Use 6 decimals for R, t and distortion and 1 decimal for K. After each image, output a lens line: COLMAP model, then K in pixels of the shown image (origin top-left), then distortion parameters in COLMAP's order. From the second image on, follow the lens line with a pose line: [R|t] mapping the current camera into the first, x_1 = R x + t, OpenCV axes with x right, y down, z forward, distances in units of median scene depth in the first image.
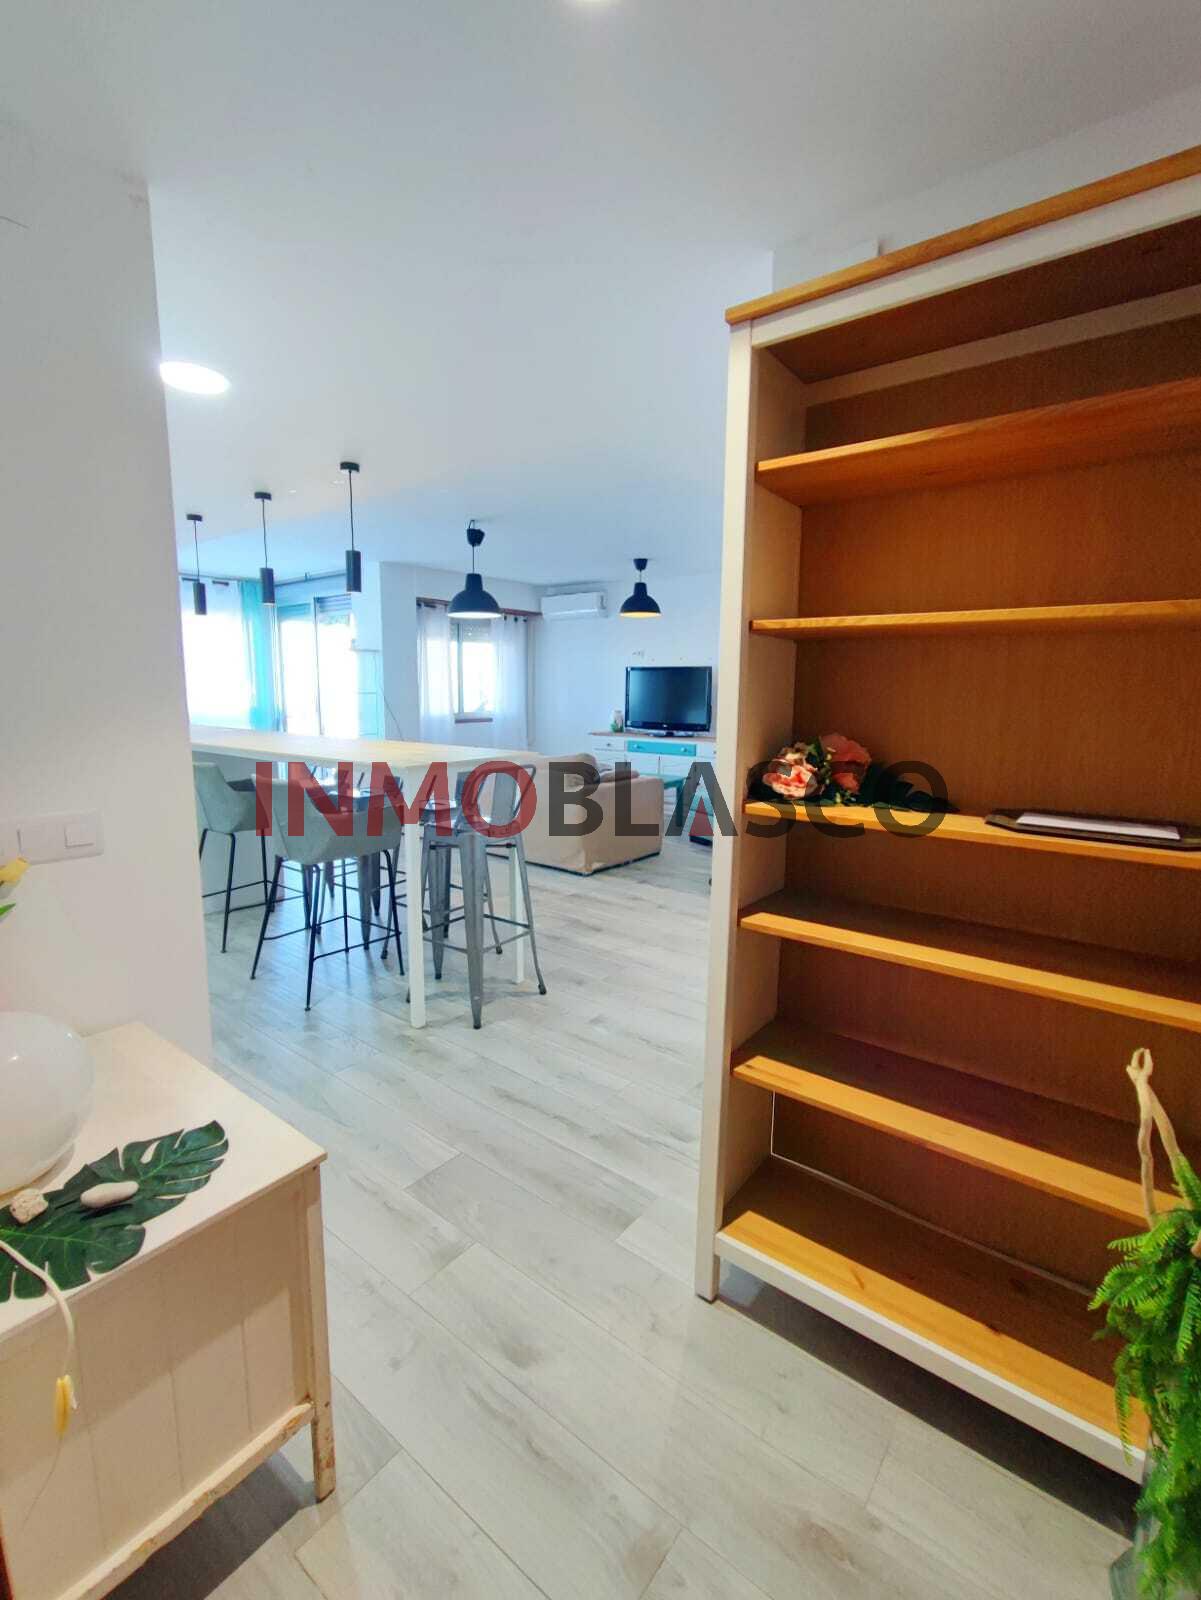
lens RADIAL K [[727.1, 0, 605.8], [0, 727.1, 796.9], [0, 0, 1]] dist [-0.002669, 0.000970]
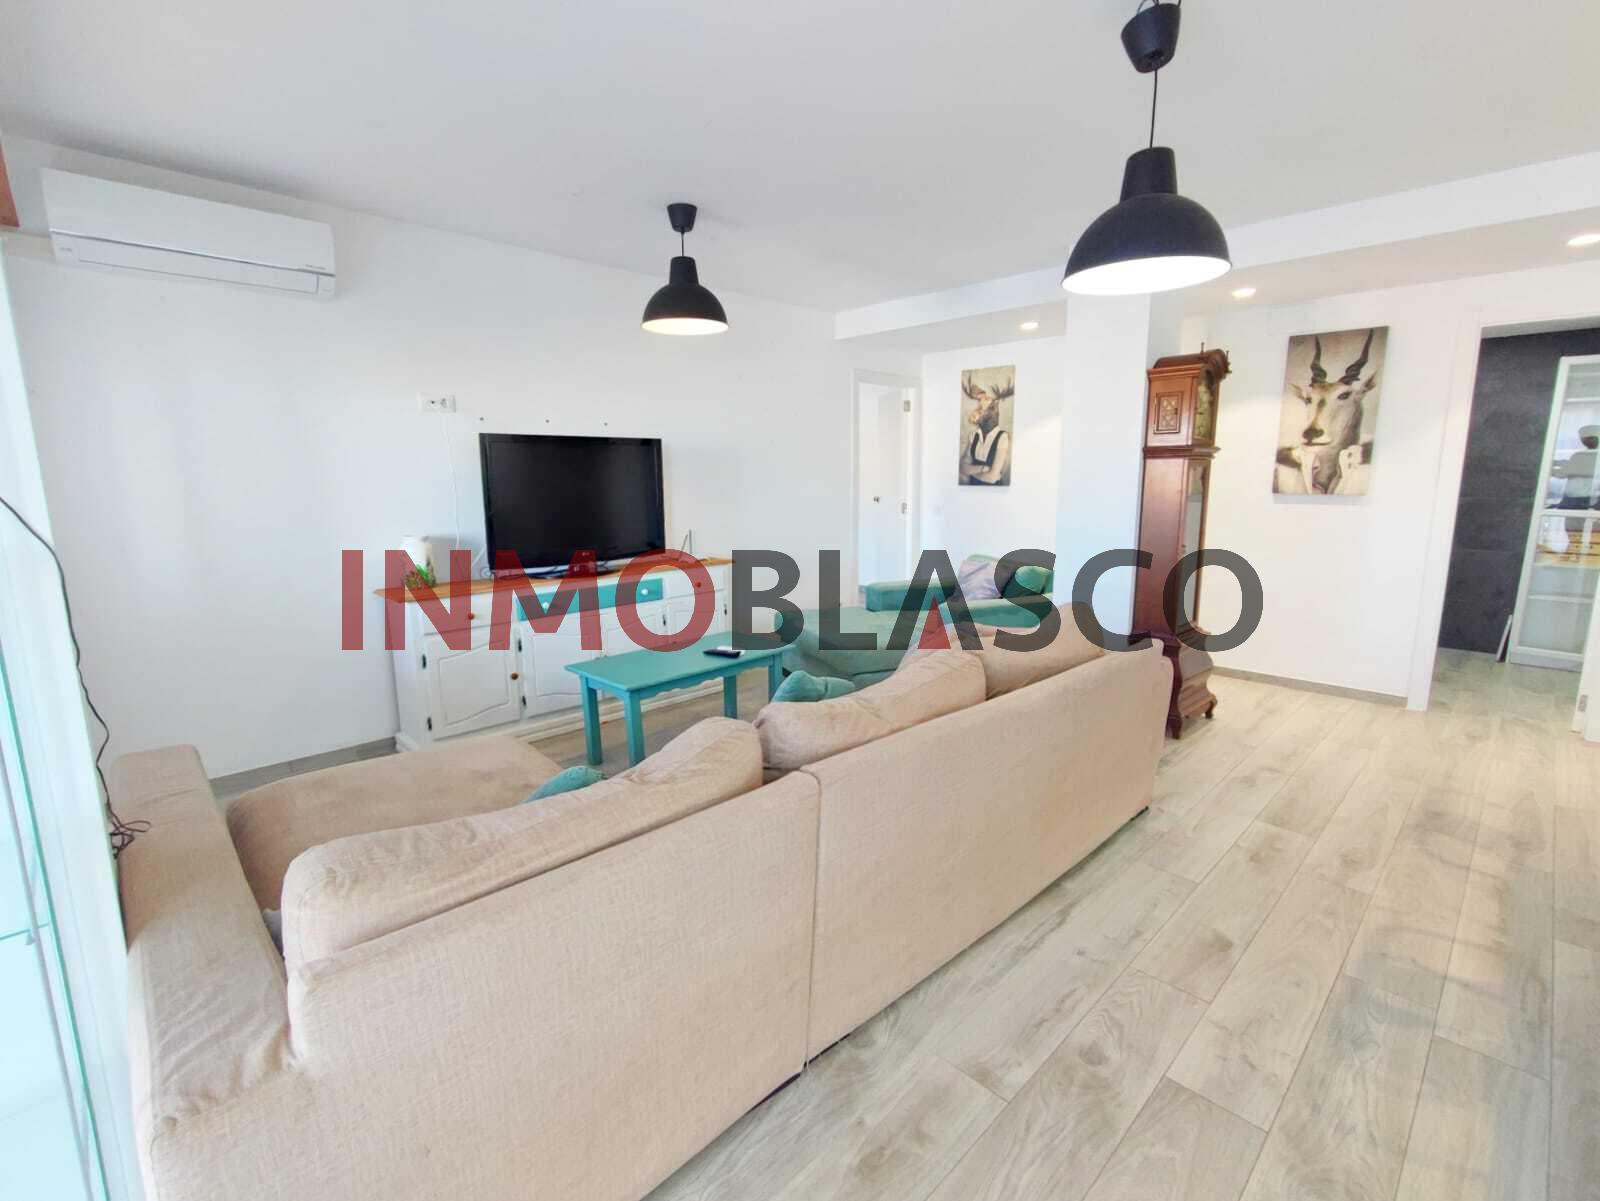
lens RADIAL K [[727.1, 0, 783.7], [0, 727.1, 608.5], [0, 0, 1]] dist [-0.002669, 0.000970]
pose [[0.136861, -0.195270, 0.971153, -0.564614], [0.159294, 0.971958, 0.172983, -0.178769], [-0.977699, 0.131024, 0.164128, 1.115120]]
